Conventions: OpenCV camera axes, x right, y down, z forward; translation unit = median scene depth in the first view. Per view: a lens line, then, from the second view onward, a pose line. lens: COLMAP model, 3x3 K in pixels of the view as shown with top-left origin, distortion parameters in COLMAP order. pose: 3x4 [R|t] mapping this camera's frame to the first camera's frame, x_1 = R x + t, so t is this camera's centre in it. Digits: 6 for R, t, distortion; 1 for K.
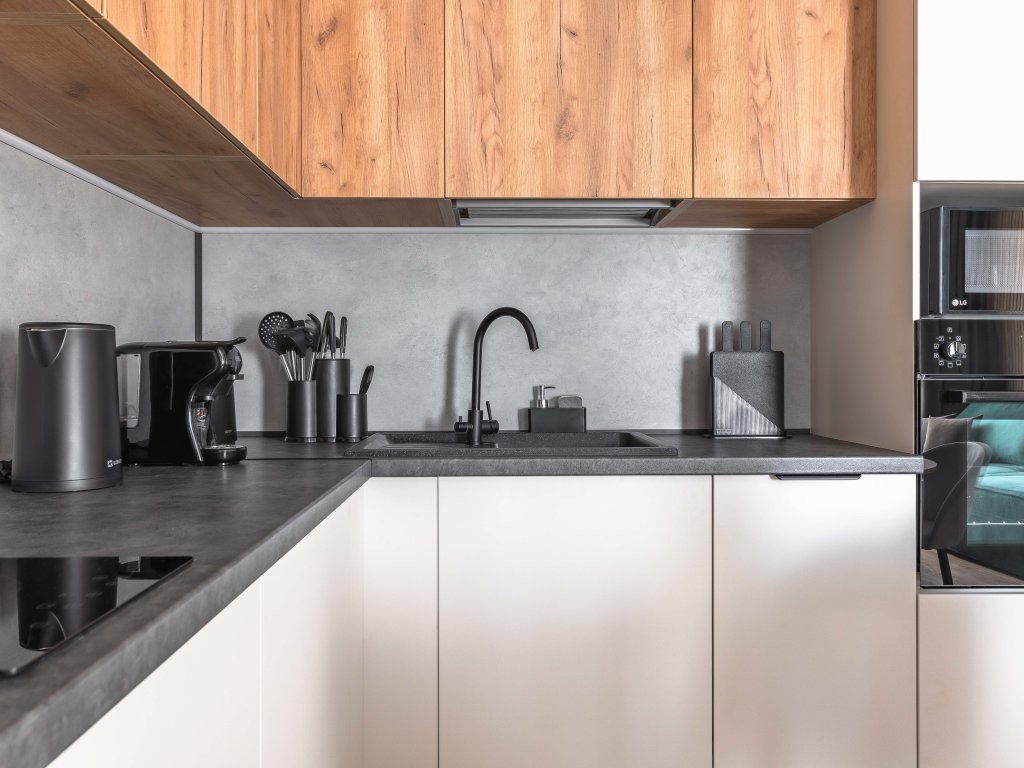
lens RADIAL K [[782.1, 0, 512.0], [0, 782.1, 384.0], [0, 0, 1]] dist [0.002689, 0.005238]
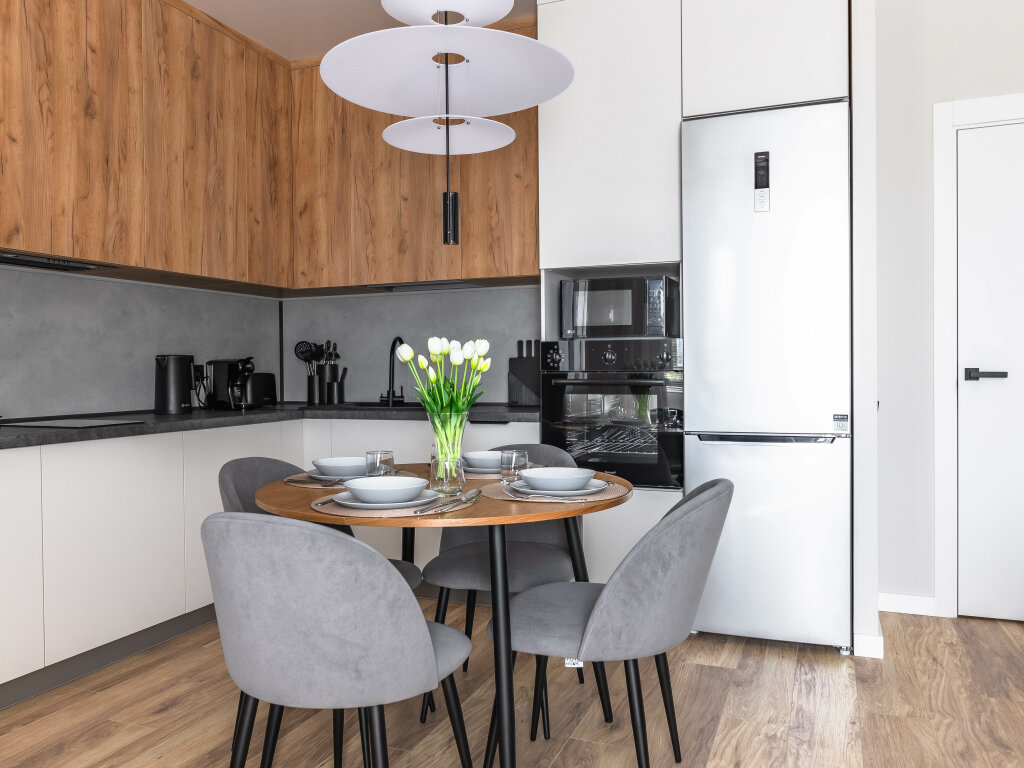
lens RADIAL K [[782.1, 0, 512.0], [0, 782.1, 384.0], [0, 0, 1]] dist [0.002689, 0.005238]
pose [[0.918495, -0.001204, -0.395432, 1.105477], [0.005058, 0.999949, 0.008703, 0.003323], [0.395401, -0.009994, 0.918454, -0.713644]]
